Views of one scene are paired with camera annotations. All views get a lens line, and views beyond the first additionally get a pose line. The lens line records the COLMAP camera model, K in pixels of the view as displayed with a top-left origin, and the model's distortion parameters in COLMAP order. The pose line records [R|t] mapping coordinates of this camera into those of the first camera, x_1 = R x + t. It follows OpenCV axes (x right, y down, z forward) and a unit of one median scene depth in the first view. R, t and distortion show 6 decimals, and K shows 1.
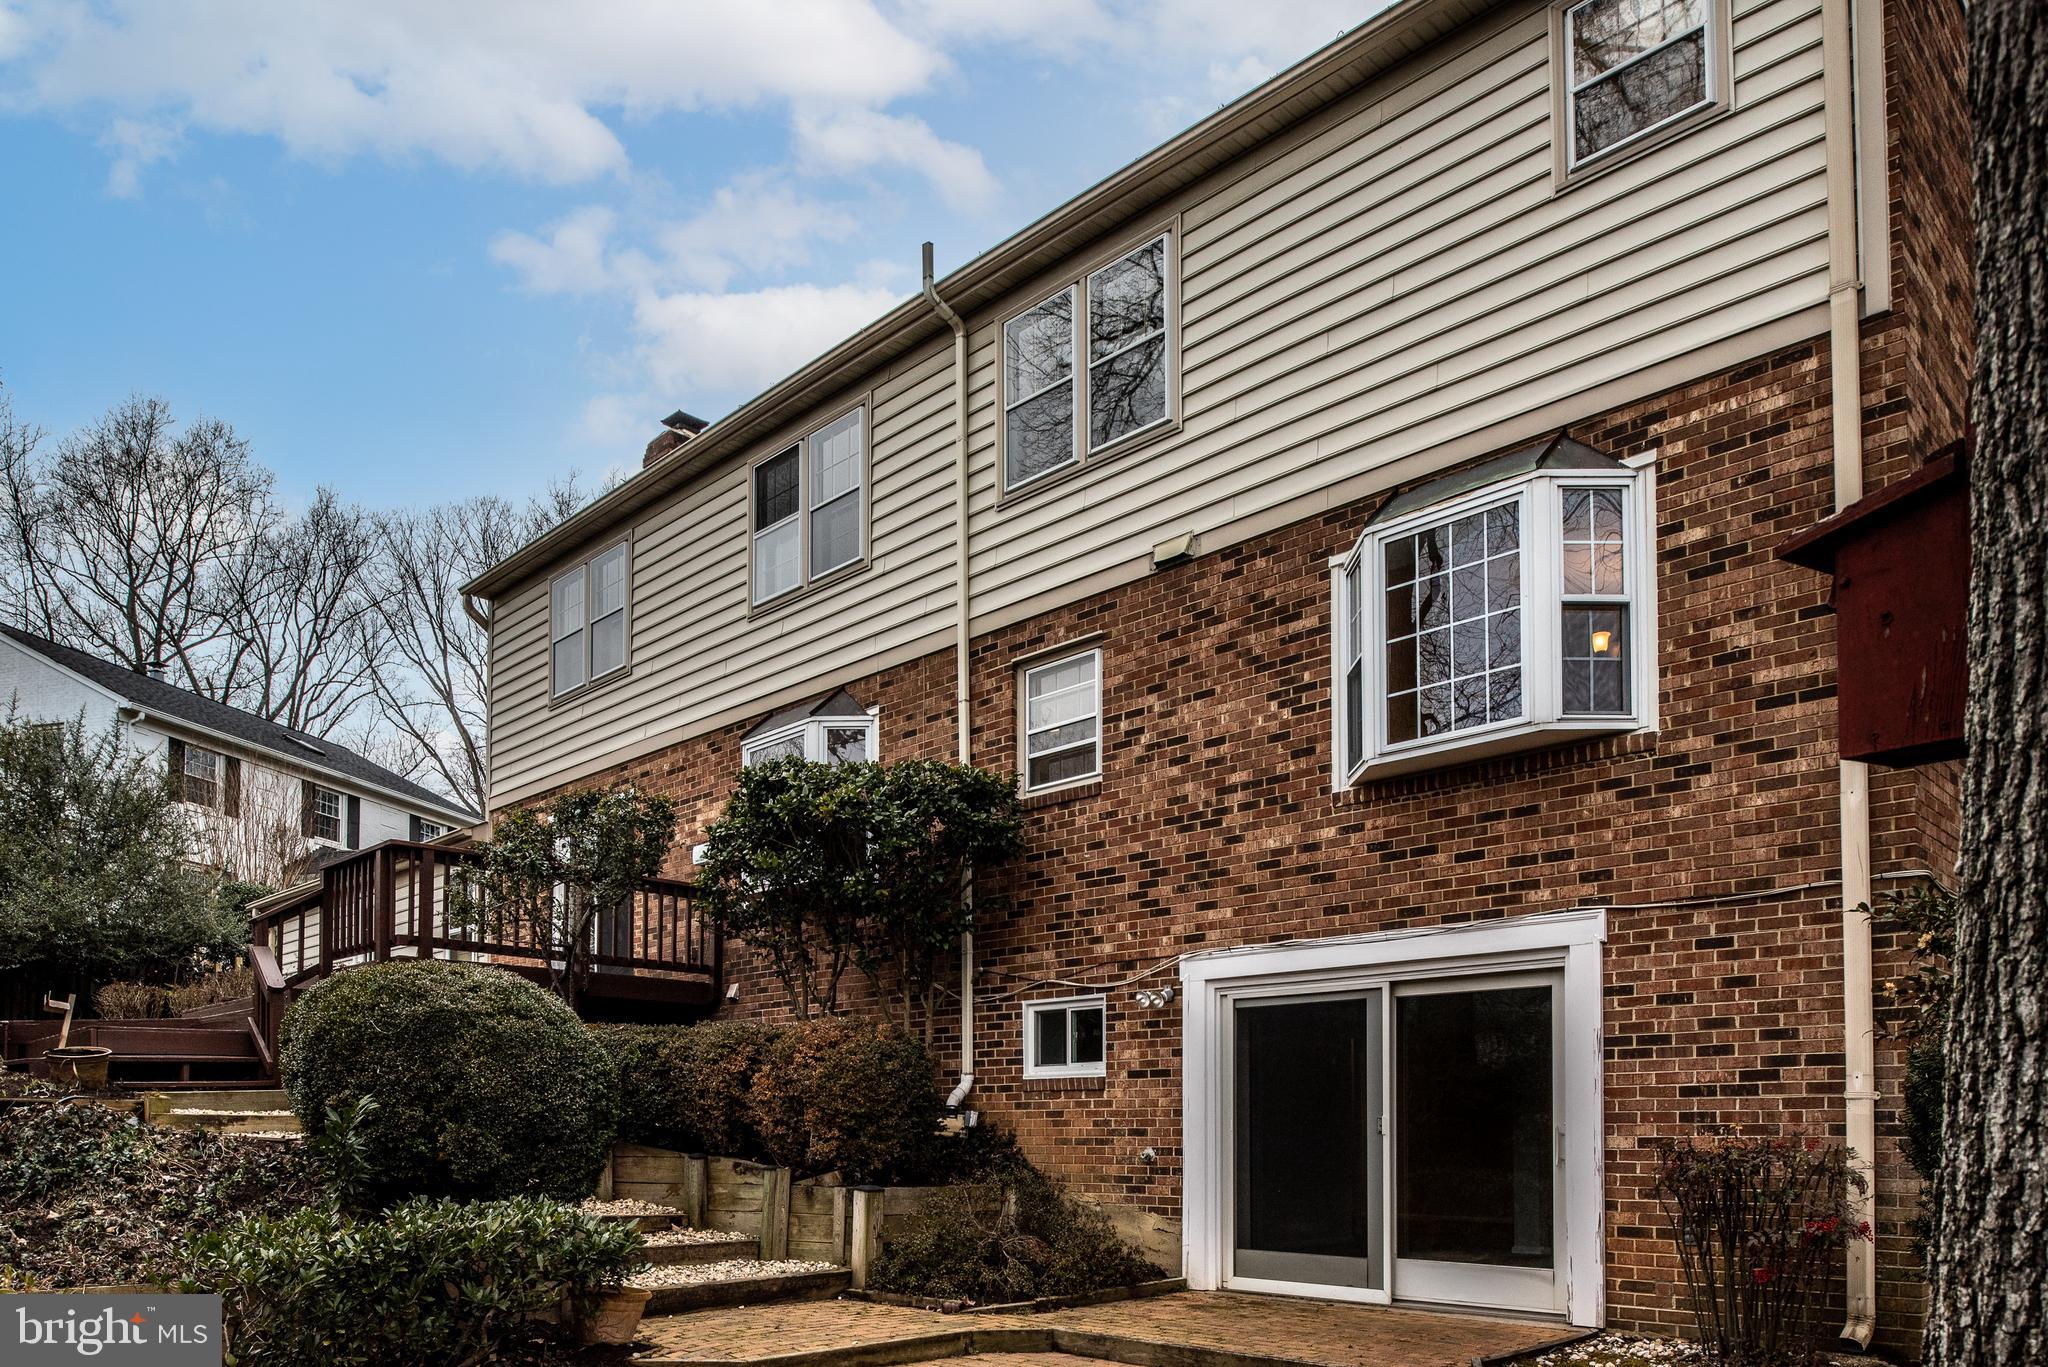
lens RADIAL K [[1413.3, 0, 1034.9], [0, 1413.3, 1082.9], [0, 0, 1]] dist [-0.005424, -0.011427]
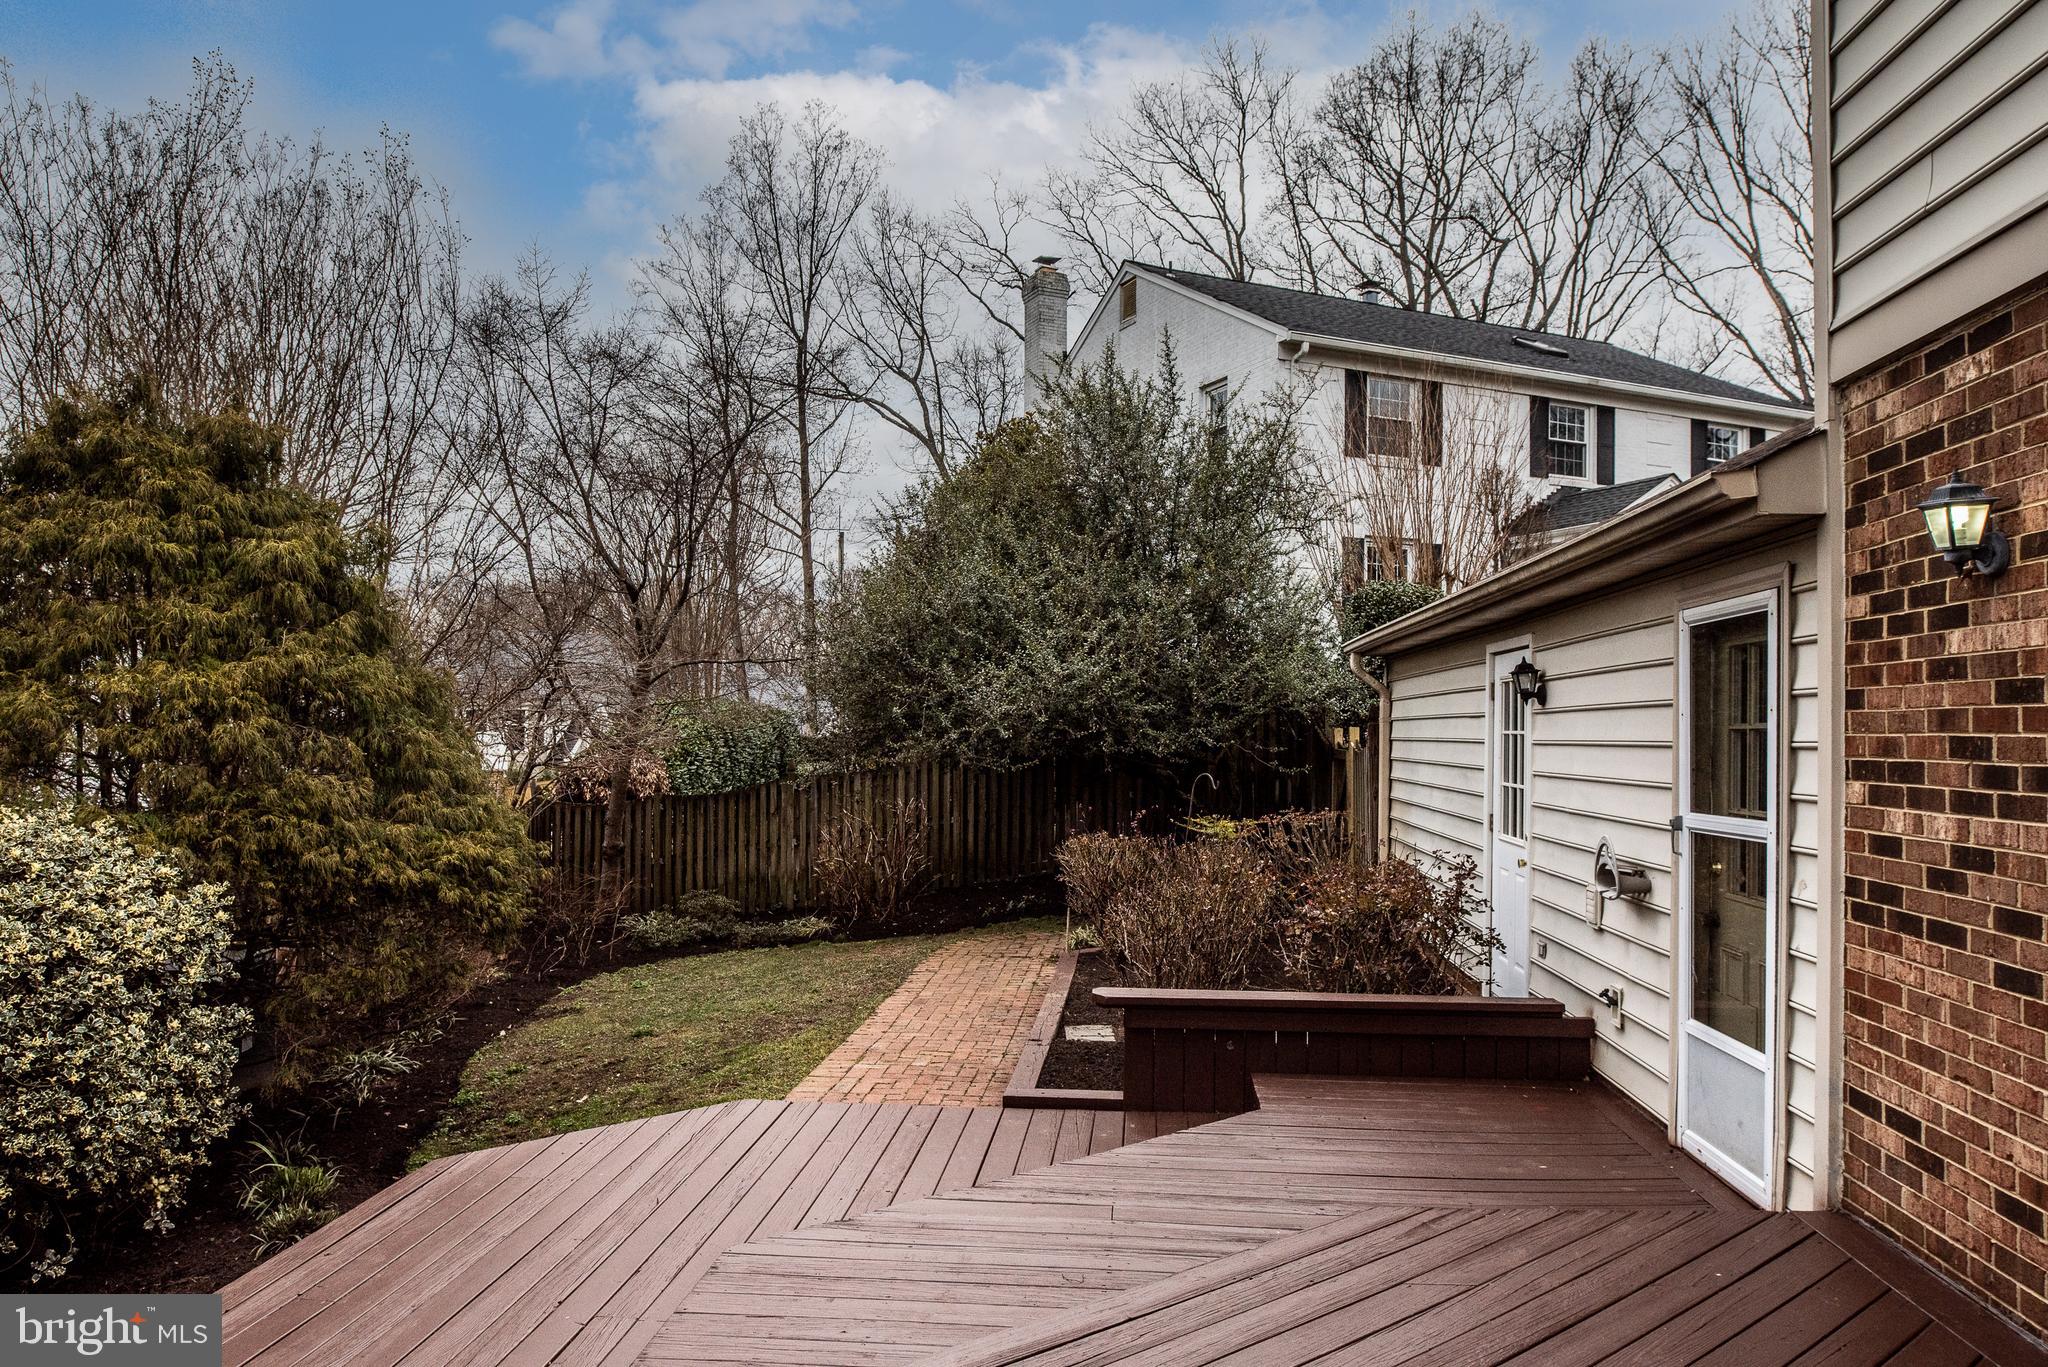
lens RADIAL K [[1413.3, 0, 1038.1], [0, 1413.3, 716.9], [0, 0, 1]] dist [-0.005424, -0.011427]
pose [[0.640716, -0.005571, -0.767758, -0.431479], [0.020790, 0.999733, 0.010096, -0.210730], [0.767497, -0.022430, 0.640660, 1.114237]]
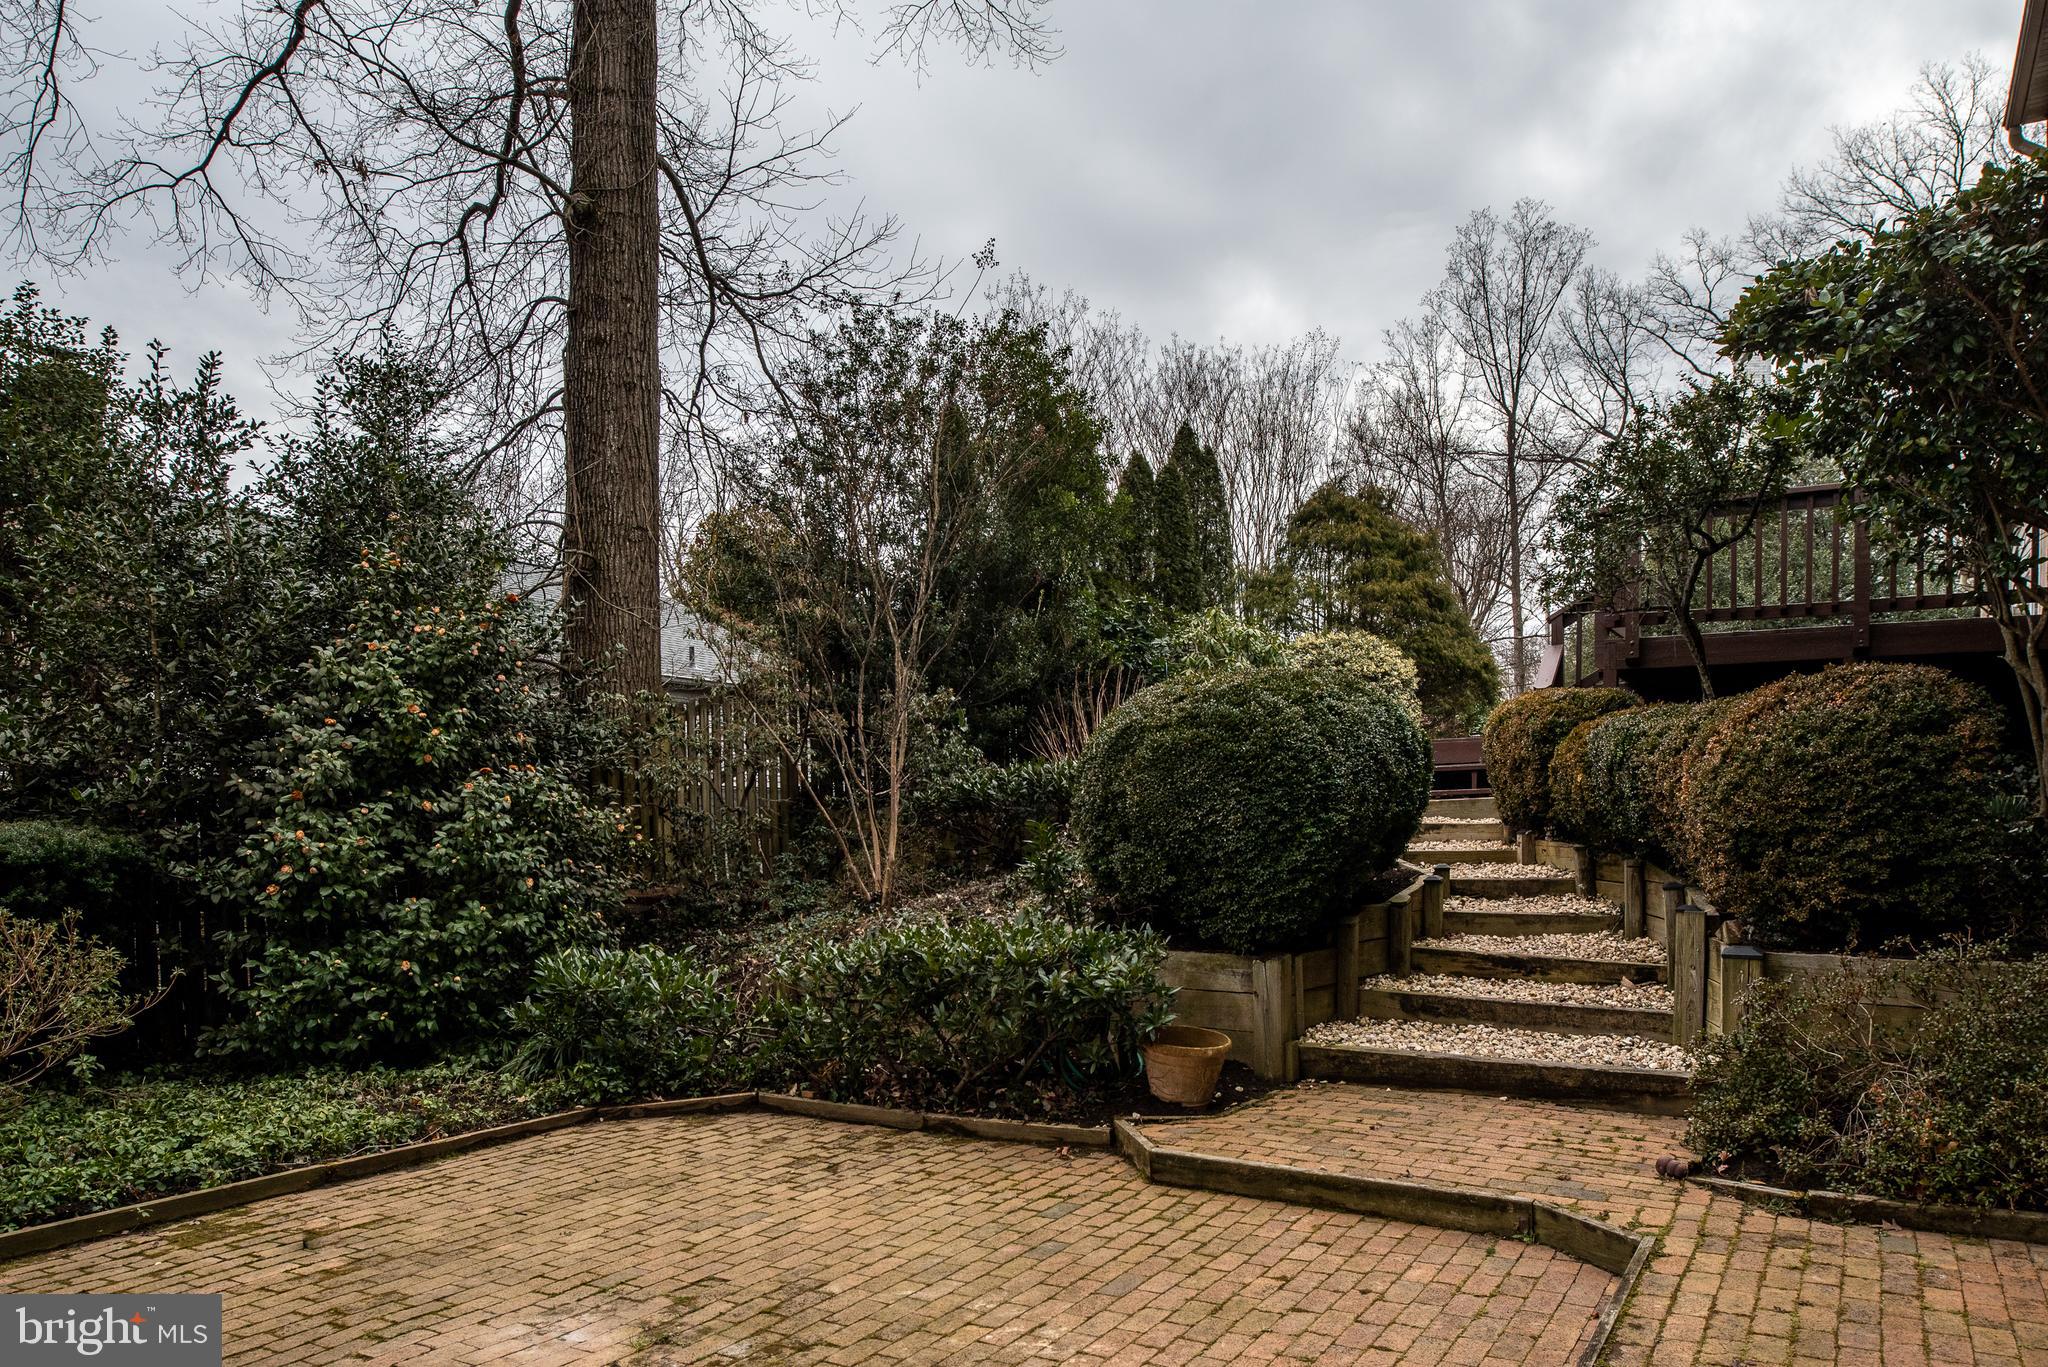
lens RADIAL K [[1413.3, 0, 1035.2], [0, 1413.3, 855.5], [0, 0, 1]] dist [-0.005424, -0.011427]
pose [[0.231445, 0.026305, -0.972492, 0.331928], [0.034156, 0.998798, 0.035146, 0.000594], [0.972248, -0.041351, 0.230268, 0.459269]]
